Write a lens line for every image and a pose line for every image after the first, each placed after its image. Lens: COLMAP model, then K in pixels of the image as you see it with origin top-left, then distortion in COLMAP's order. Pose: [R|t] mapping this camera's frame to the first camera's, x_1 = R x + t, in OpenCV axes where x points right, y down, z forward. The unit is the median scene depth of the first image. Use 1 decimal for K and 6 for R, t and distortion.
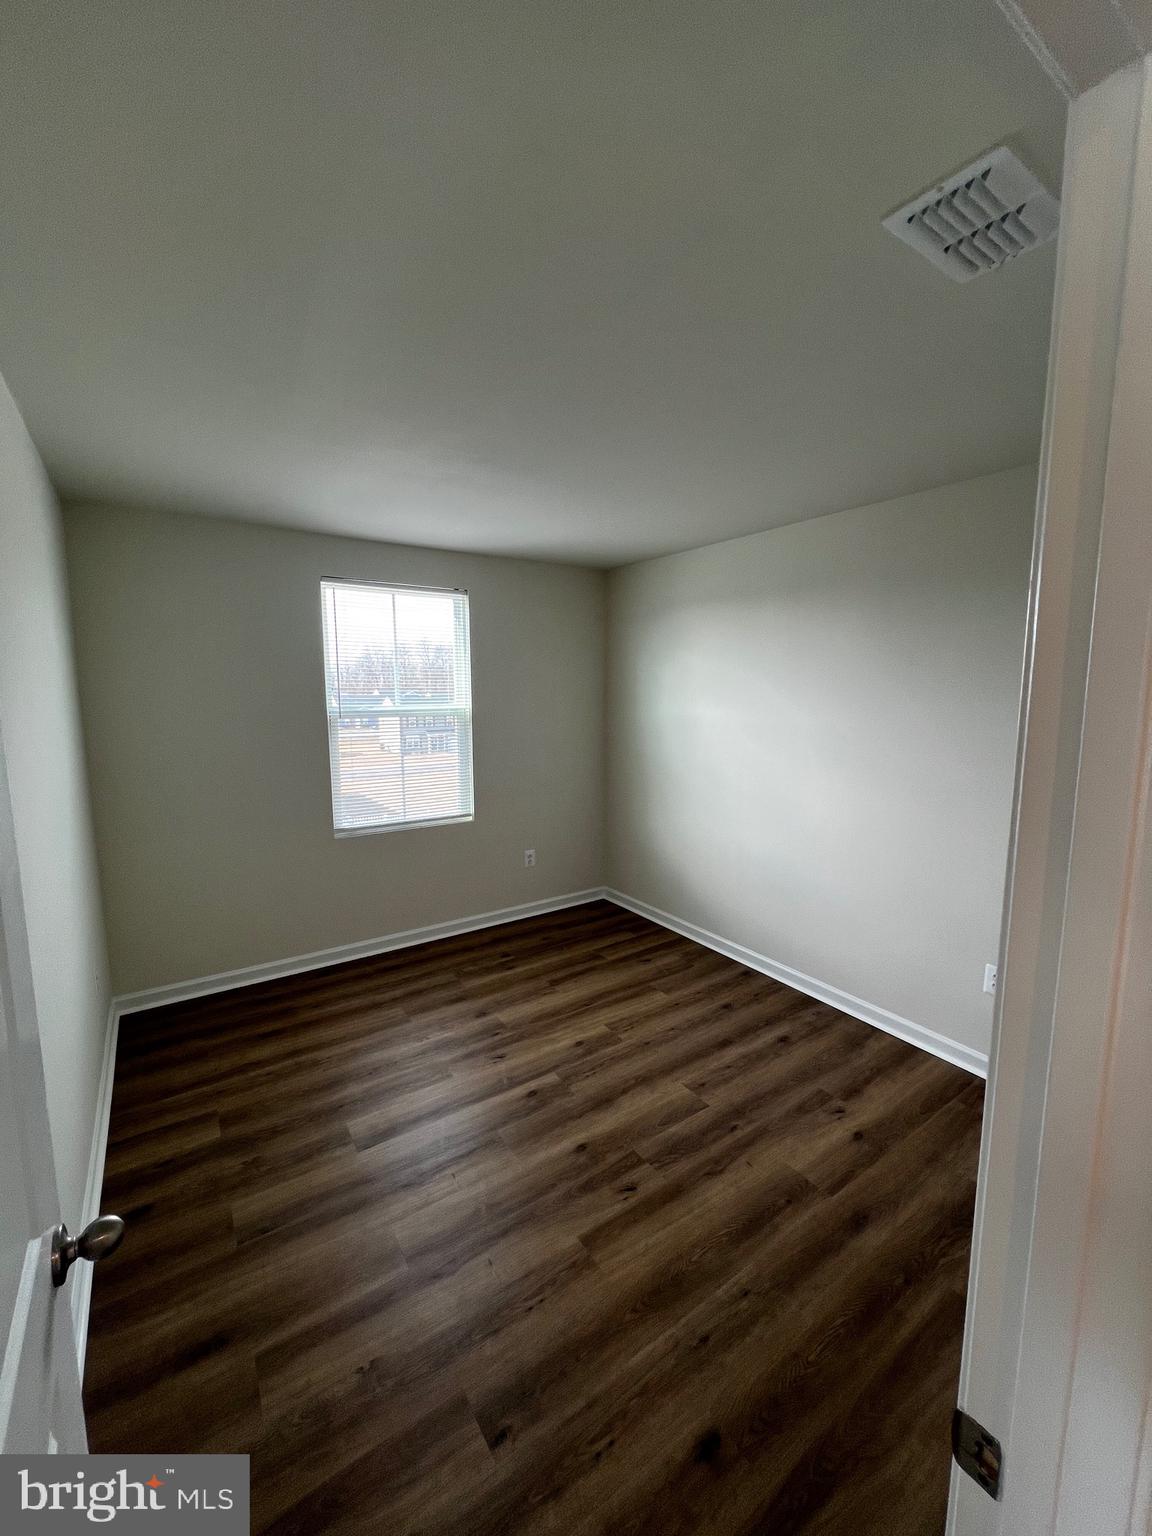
lens RADIAL K [[621.5, 0, 580.7], [0, 621.5, 767.7], [0, 0, 1]] dist [0.009952, -0.000428]
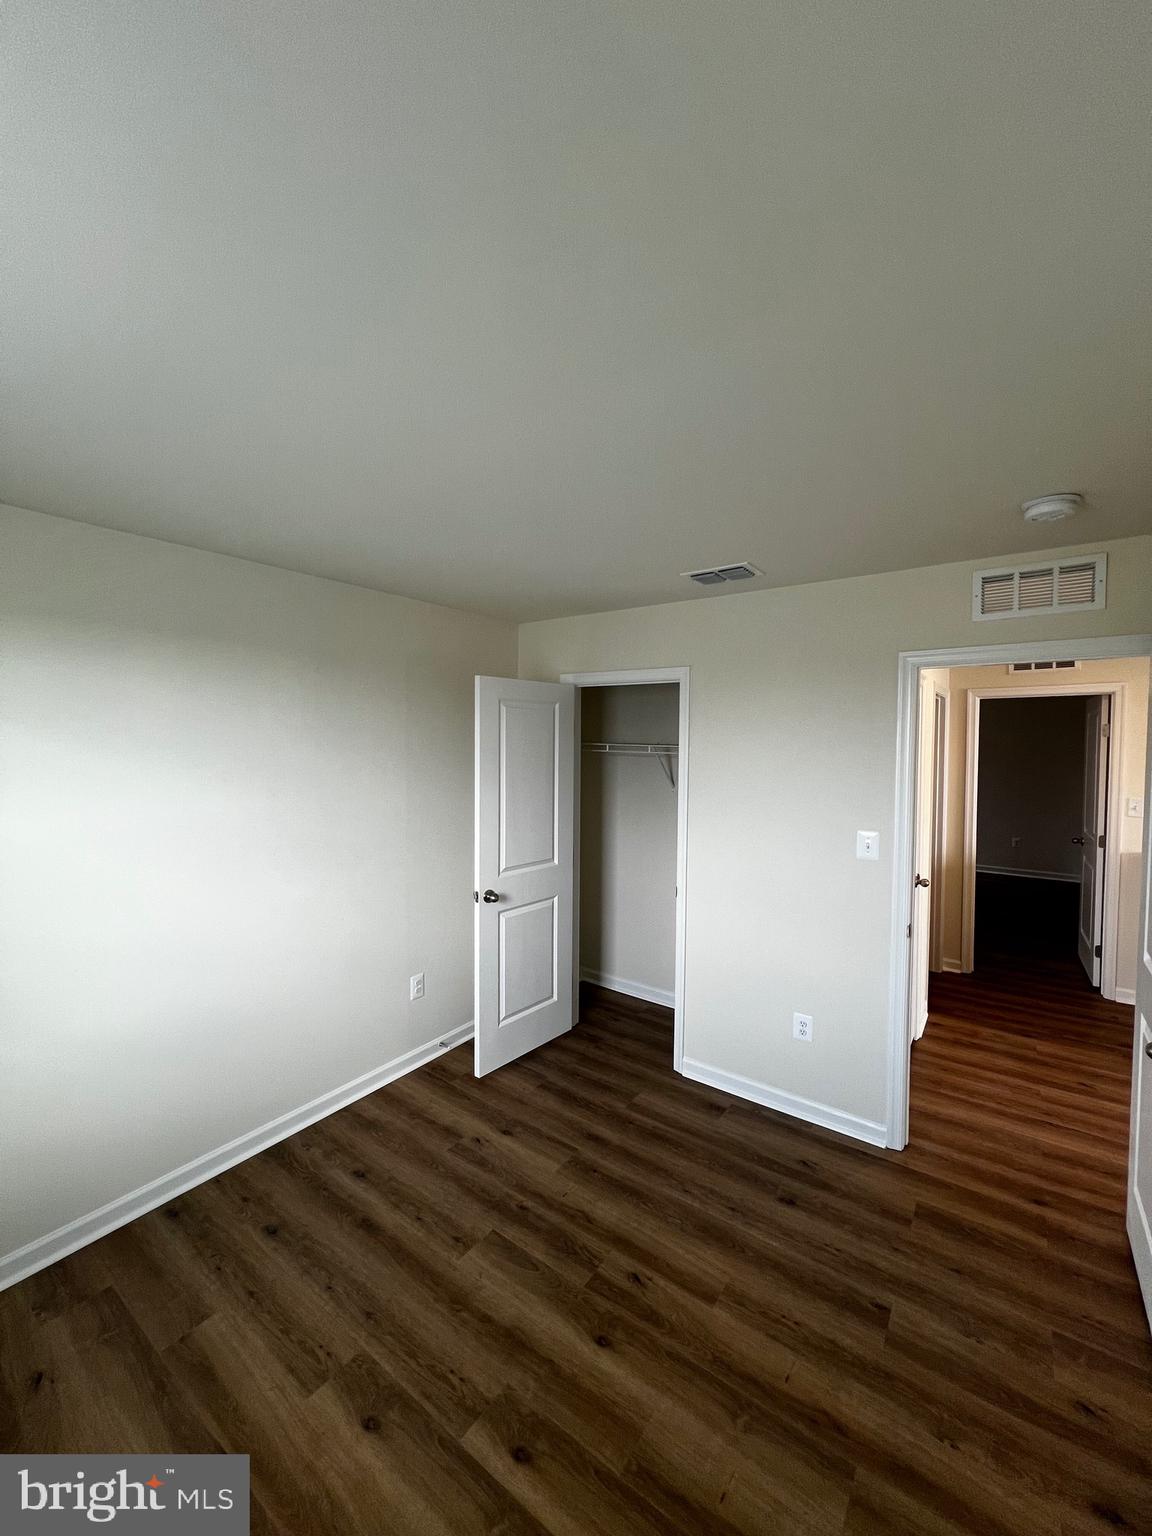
lens RADIAL K [[621.5, 0, 573.5], [0, 621.5, 763.9], [0, 0, 1]] dist [0.009952, -0.000428]
pose [[-0.338814, -0.039111, 0.940040, -0.688629], [0.112795, 0.990241, 0.081854, -0.198758], [-0.934068, 0.133765, -0.331096, 1.143586]]
